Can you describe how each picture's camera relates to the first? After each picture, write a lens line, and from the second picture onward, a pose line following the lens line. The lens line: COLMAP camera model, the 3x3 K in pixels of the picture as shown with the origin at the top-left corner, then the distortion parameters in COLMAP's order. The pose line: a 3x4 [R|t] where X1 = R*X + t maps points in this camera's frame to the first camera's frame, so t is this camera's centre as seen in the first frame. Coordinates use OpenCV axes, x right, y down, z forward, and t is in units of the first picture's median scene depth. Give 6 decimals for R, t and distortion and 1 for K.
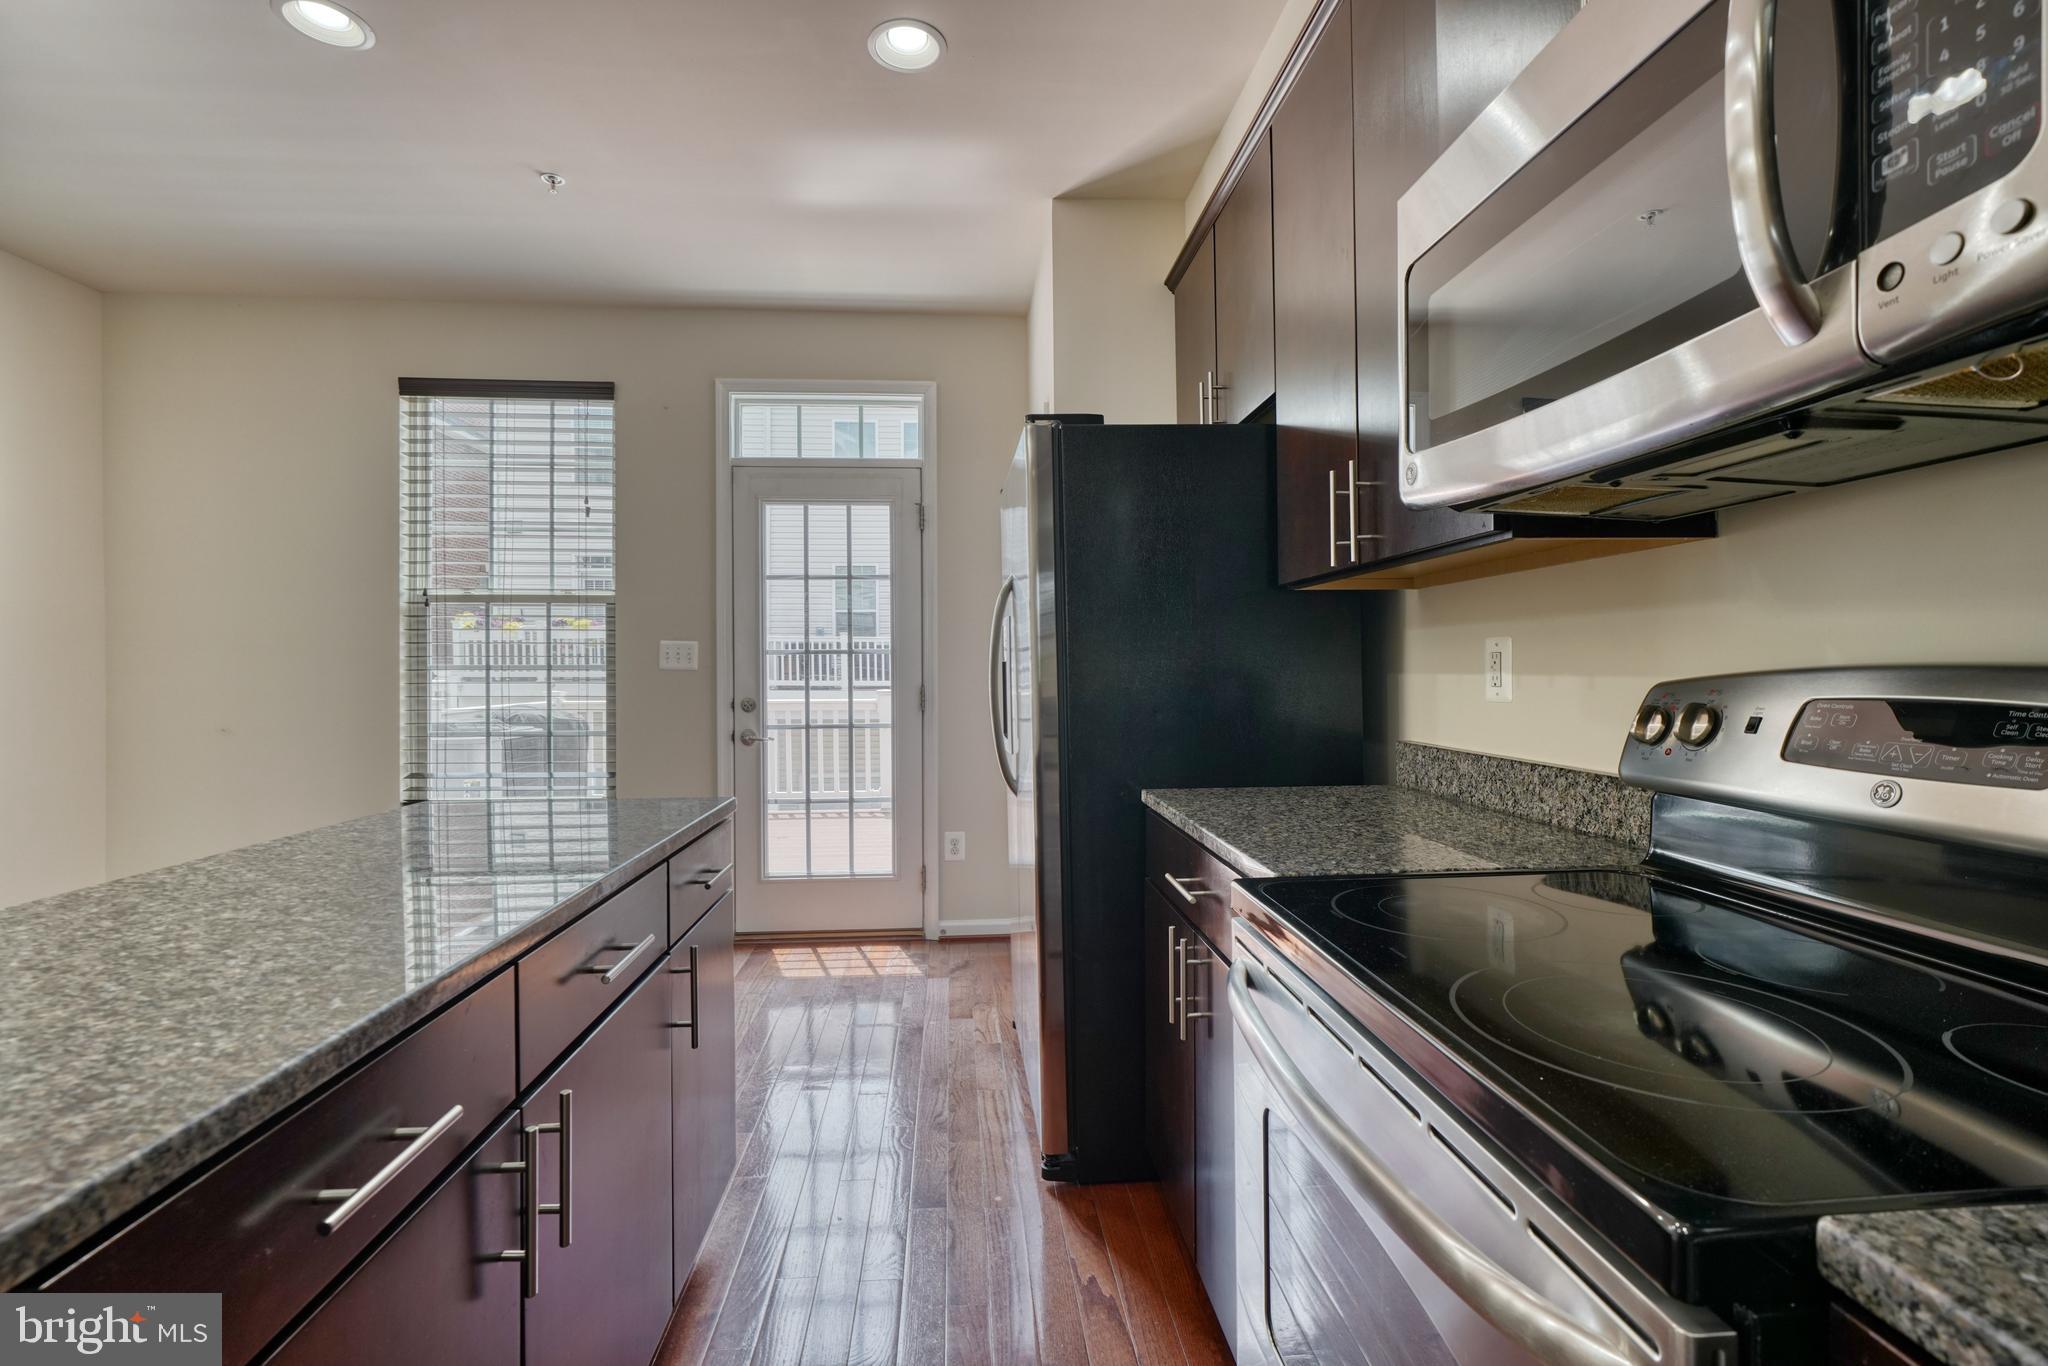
lens RADIAL K [[915.3, 0, 1024.0], [0, 915.3, 683.0], [0, 0, 1]] dist [-0.002864, -0.000125]
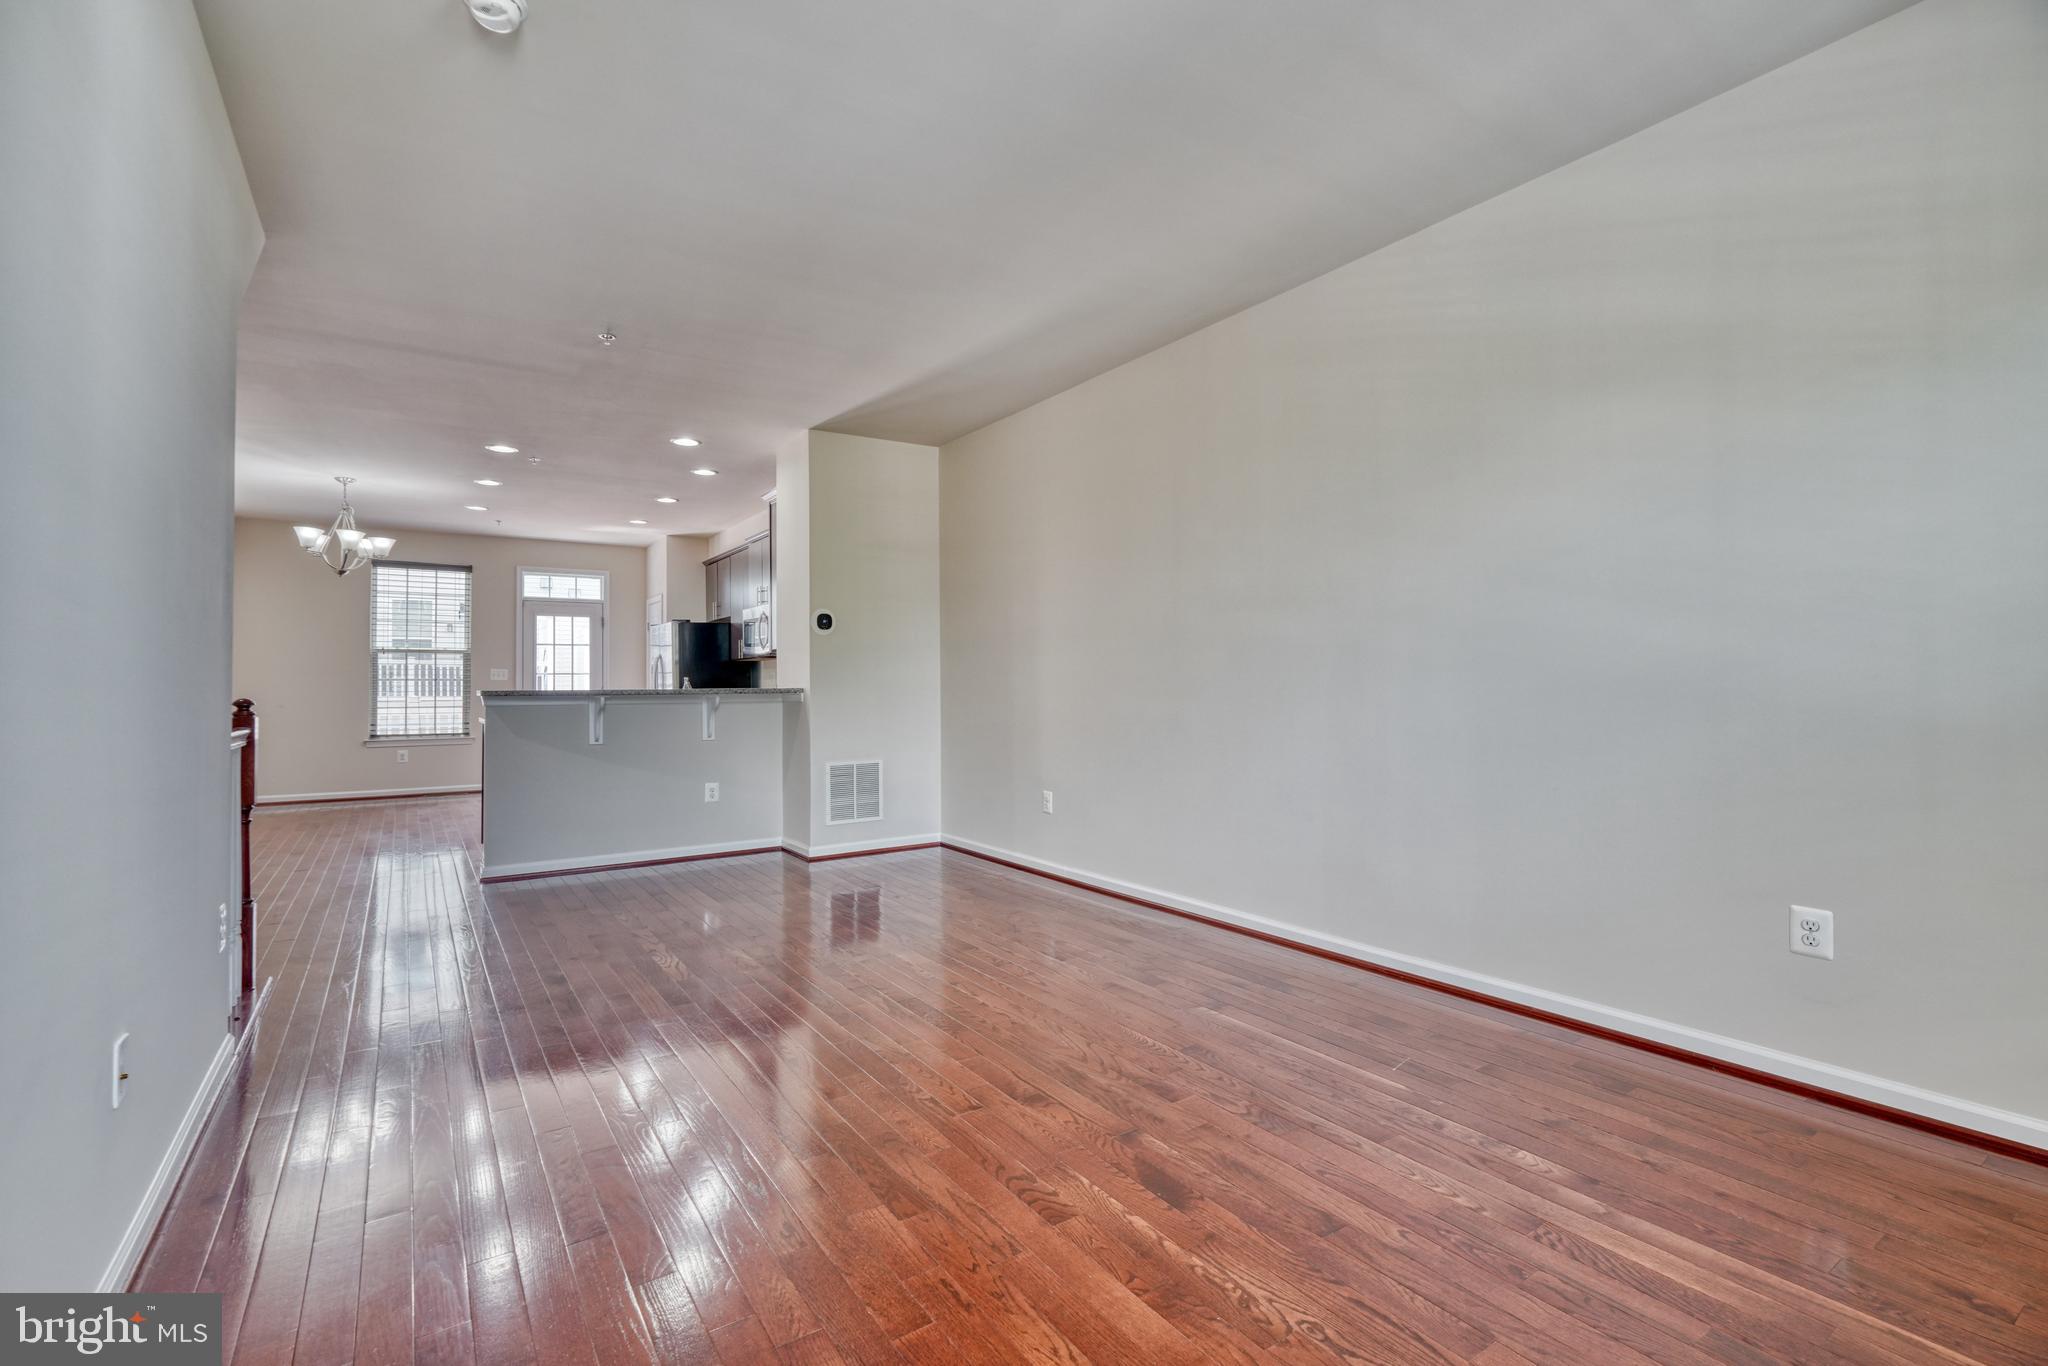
lens RADIAL K [[912.0, 0, 1025.3], [0, 912.0, 671.9], [0, 0, 1]] dist [-0.010291, 0.000096]
pose [[0.865053, 0.002856, 0.501672, -0.377125], [0.014478, 0.999425, -0.030655, 0.058899], [-0.501471, 0.033782, 0.864515, -1.878980]]
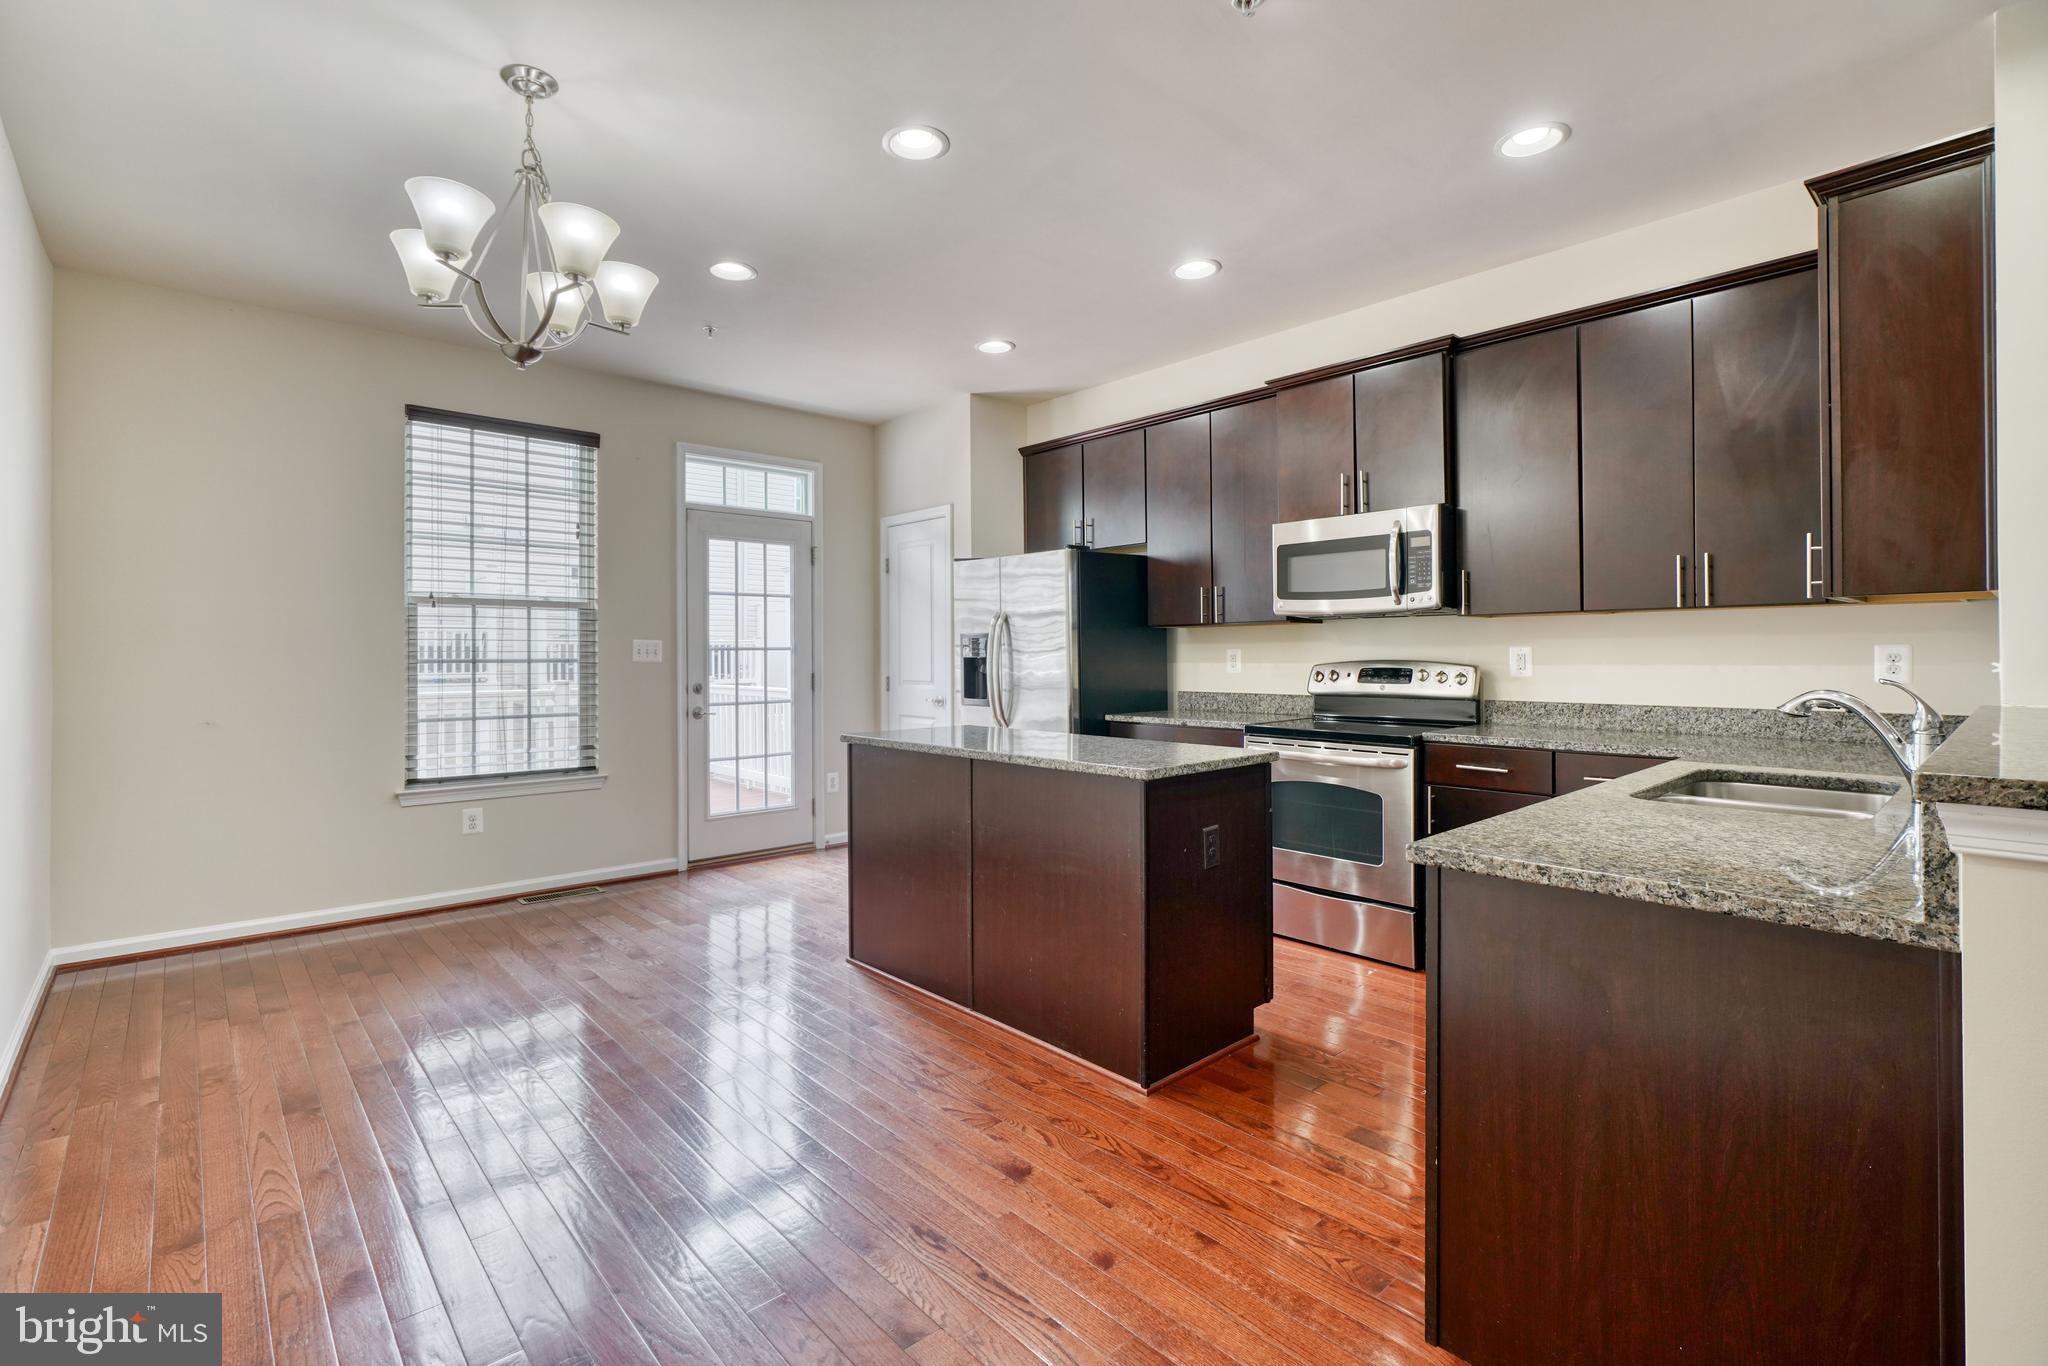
lens RADIAL K [[923.0, 0, 1014.7], [0, 923.0, 663.4], [0, 0, 1]] dist [-0.009112, 0.000605]
pose [[0.785761, -0.005009, 0.618510, -0.769710], [0.011074, 0.999921, -0.005971, 0.000649], [-0.618431, 0.011541, 0.785754, -0.341107]]
